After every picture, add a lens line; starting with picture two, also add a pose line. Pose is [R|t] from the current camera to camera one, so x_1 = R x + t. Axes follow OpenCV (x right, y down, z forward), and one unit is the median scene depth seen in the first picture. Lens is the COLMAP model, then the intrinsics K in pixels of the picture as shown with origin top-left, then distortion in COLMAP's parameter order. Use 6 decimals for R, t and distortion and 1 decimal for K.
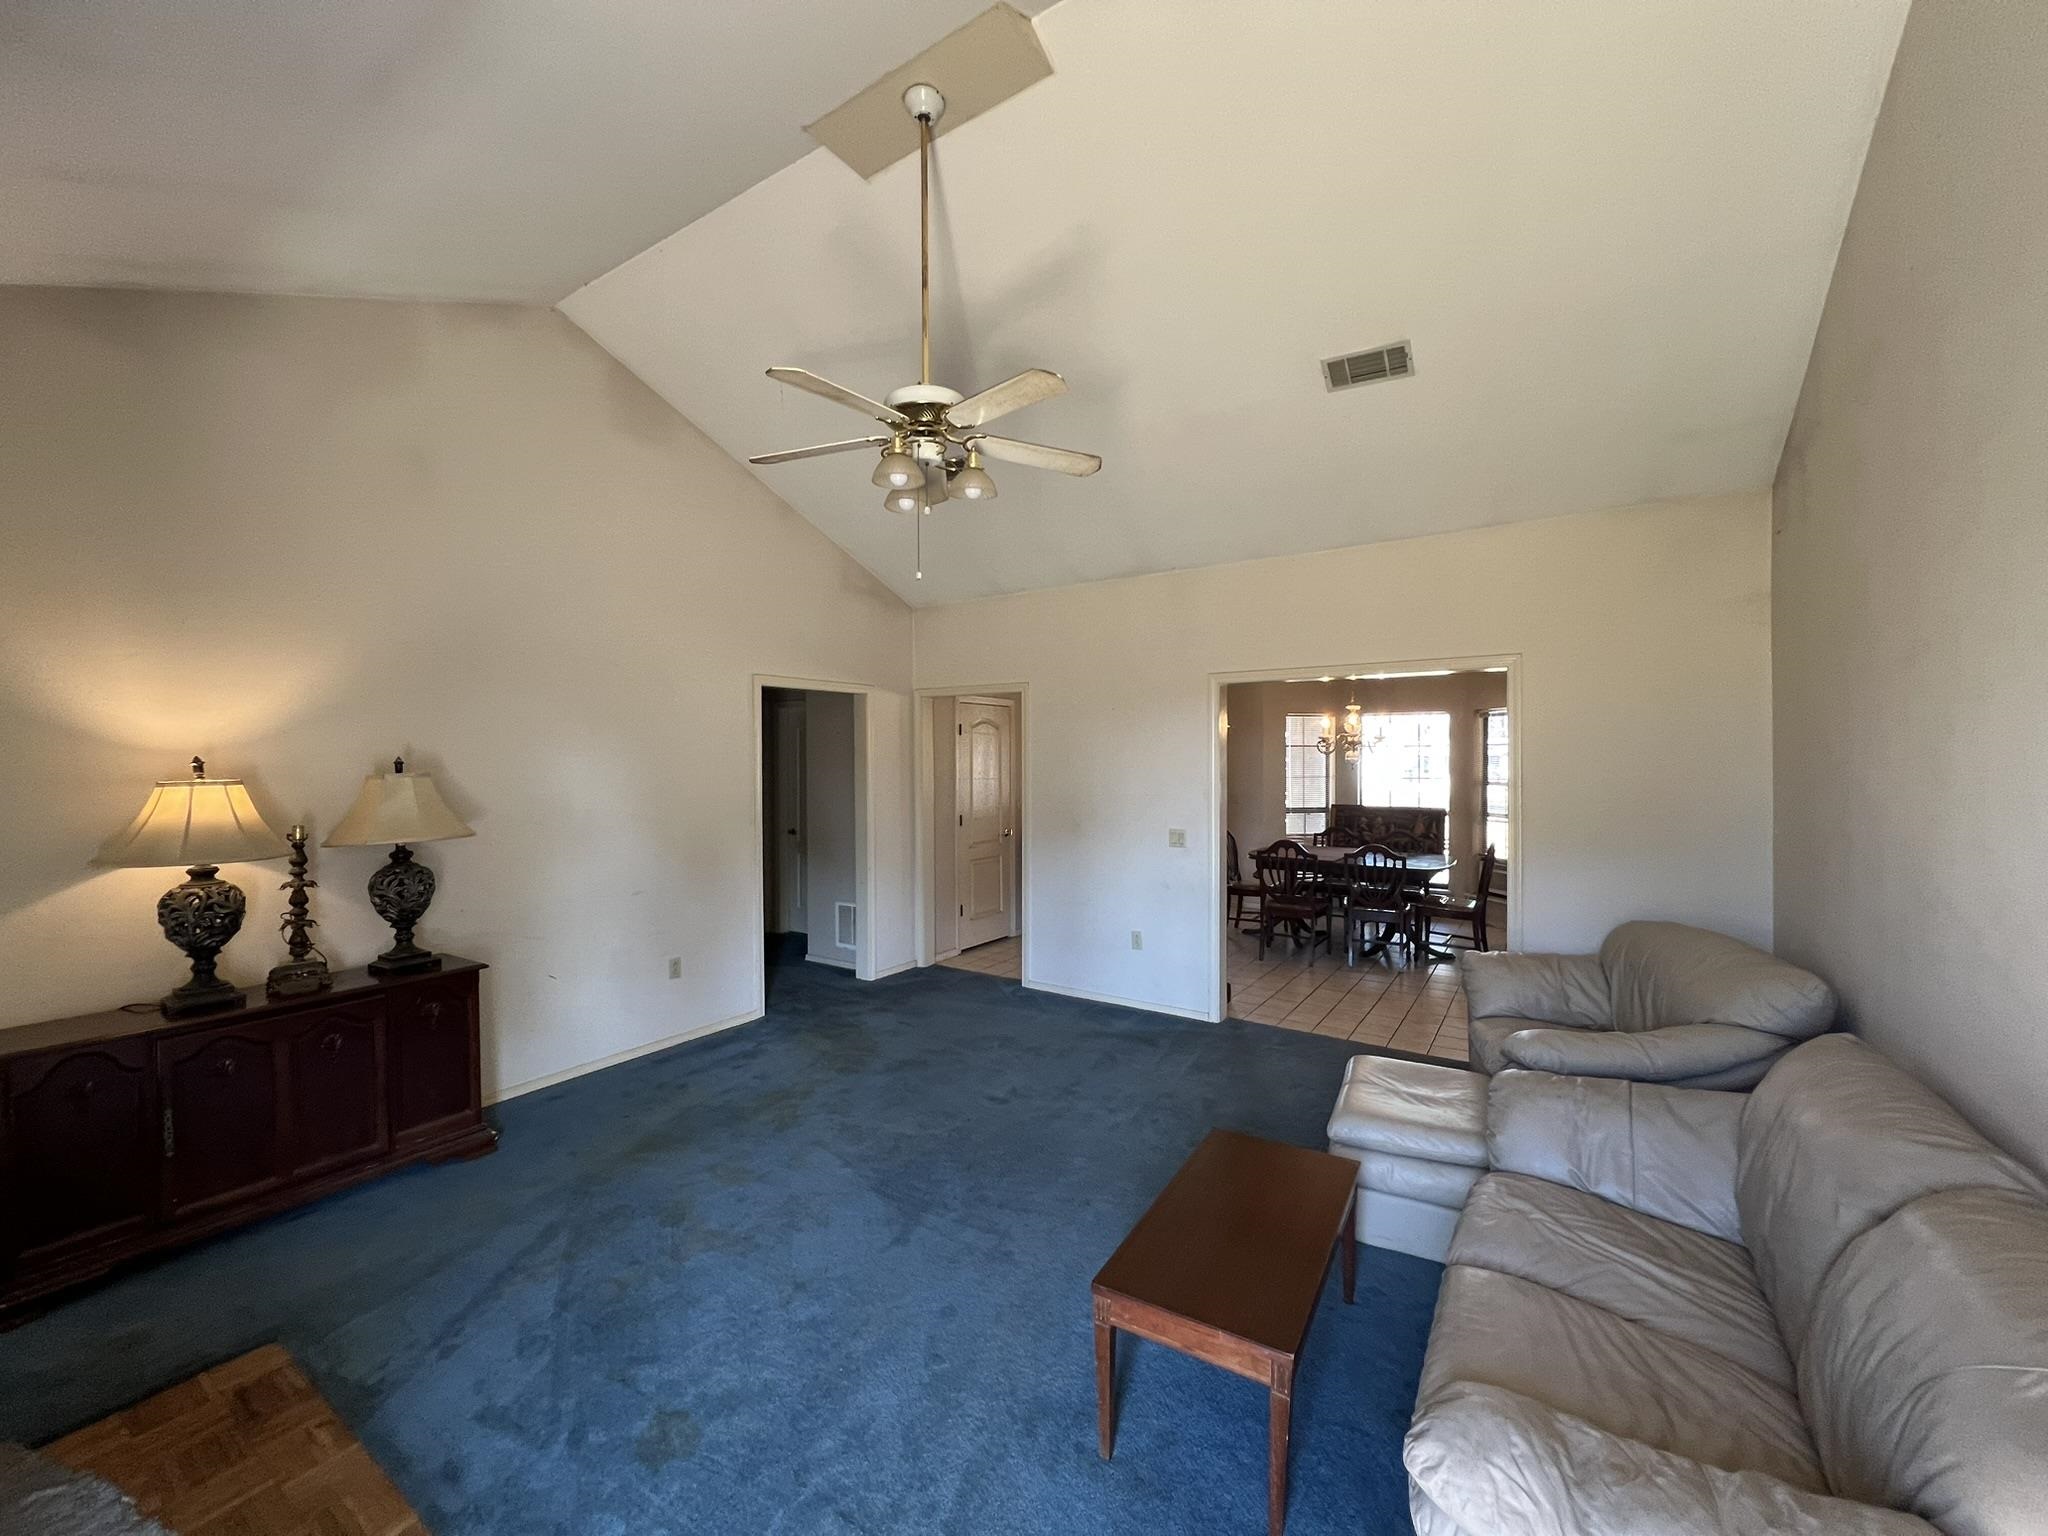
lens RADIAL K [[822.4, 0, 1019.5], [0, 822.4, 766.1], [0, 0, 1]] dist [0.001830, 0.000200]
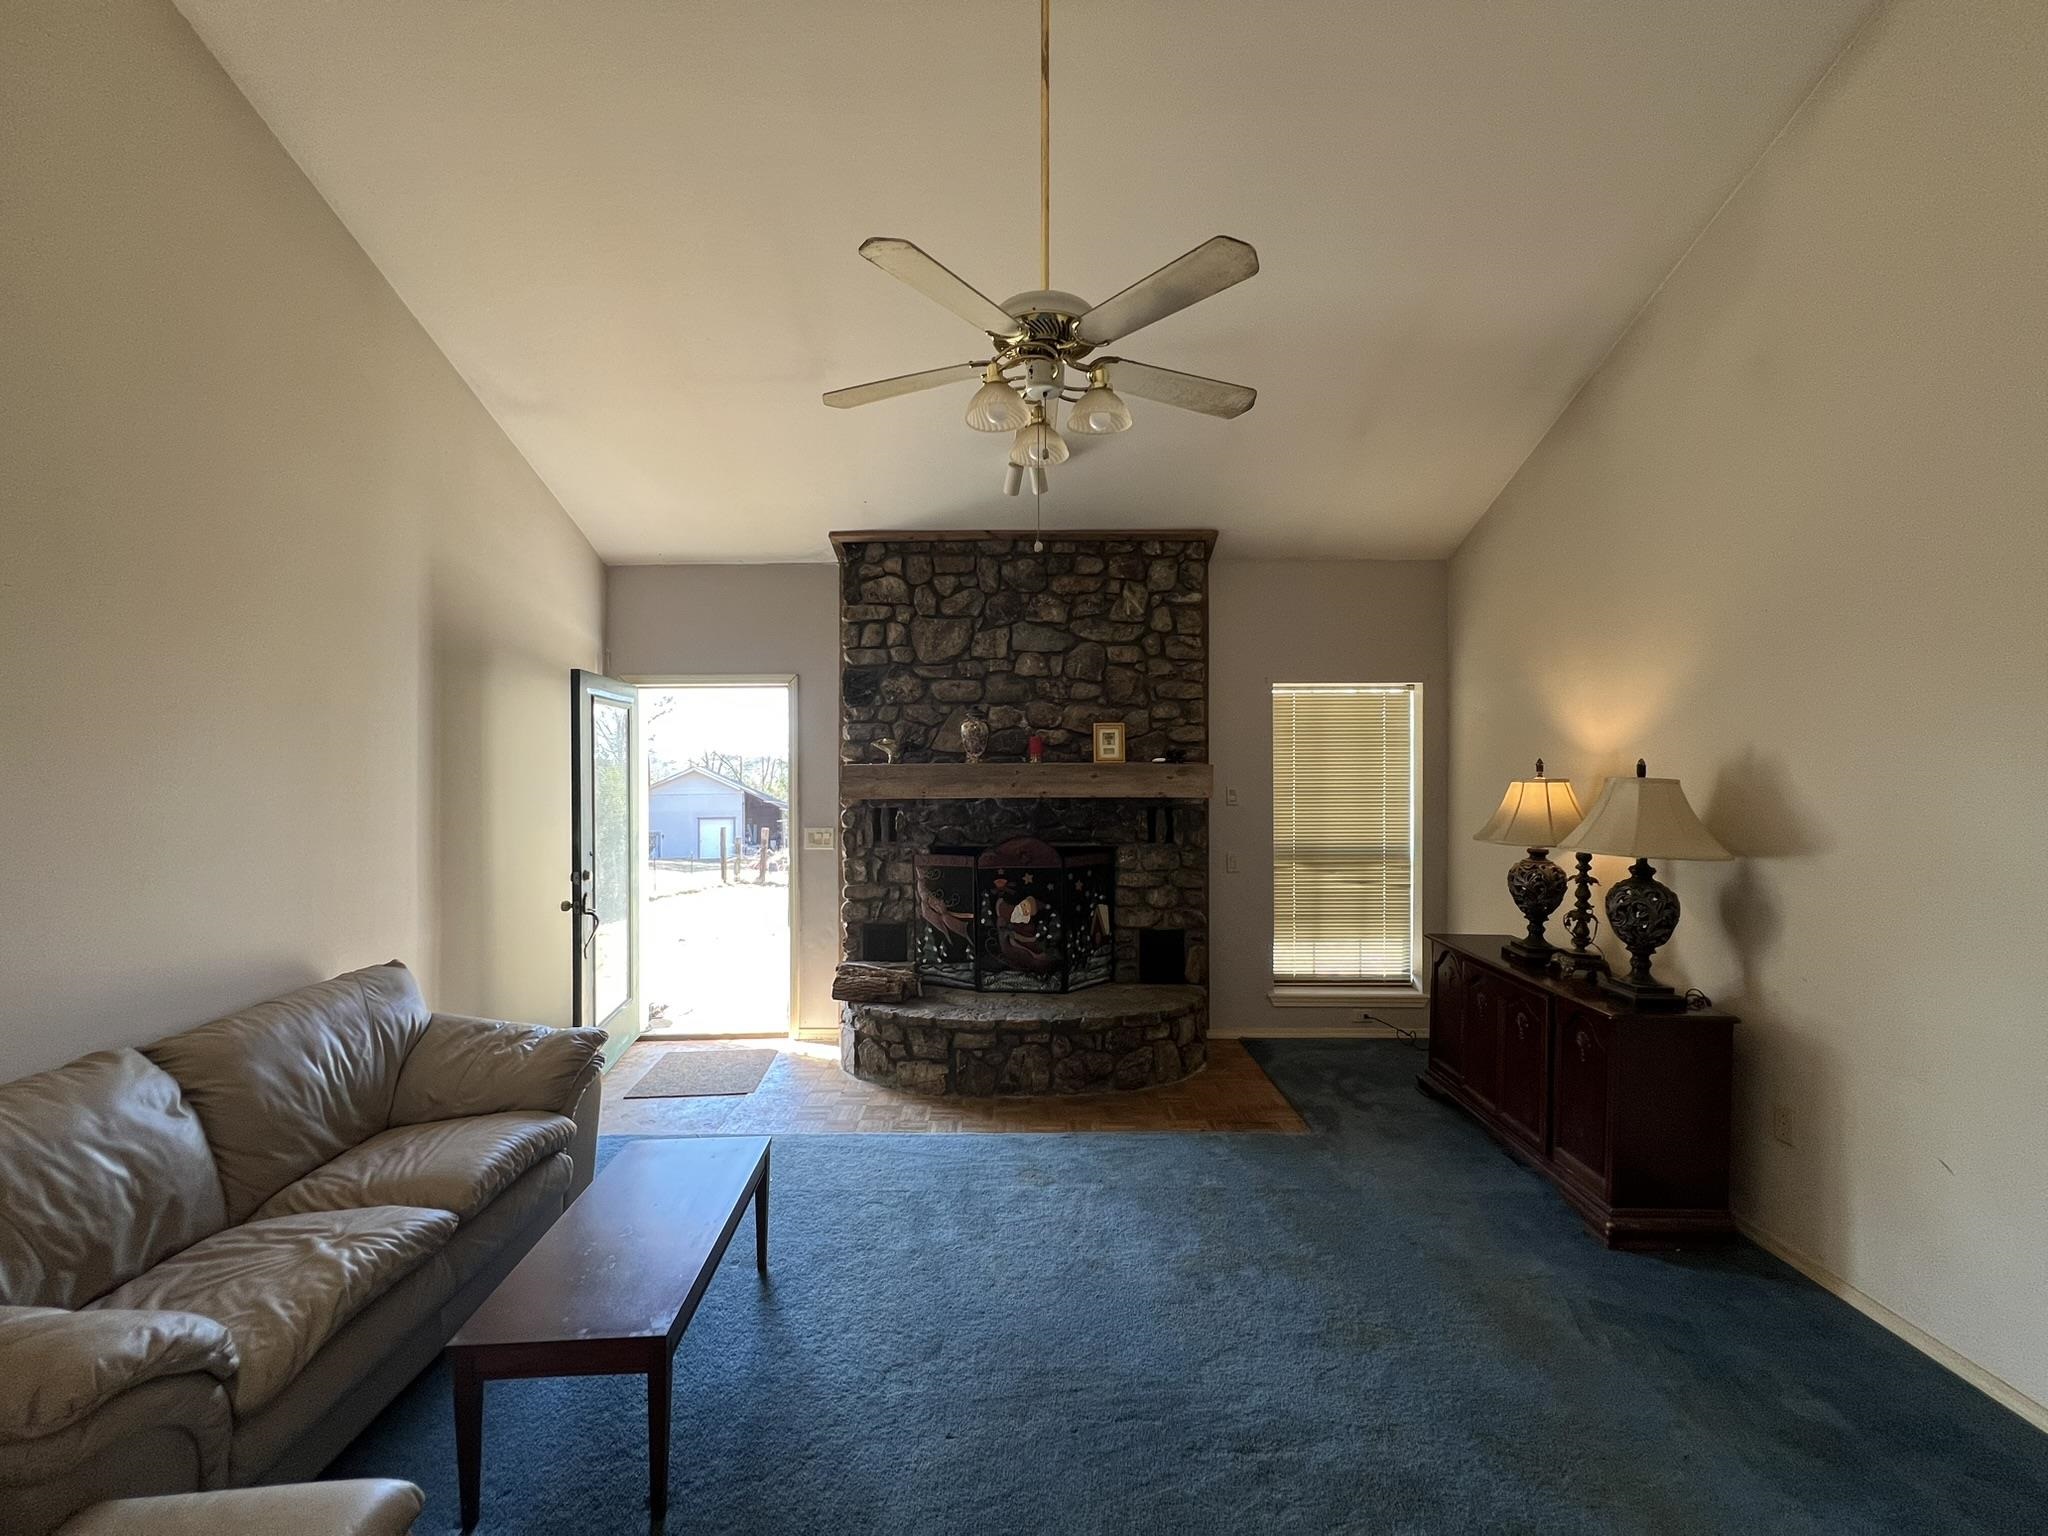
lens RADIAL K [[822.4, 0, 1025.7], [0, 822.4, 768.5], [0, 0, 1]] dist [0.001830, 0.000200]
pose [[-0.829436, 0.006921, -0.558559, 0.330436], [-0.002758, 0.999860, 0.016486, -0.015264], [0.558595, 0.015214, -0.829301, 1.571114]]
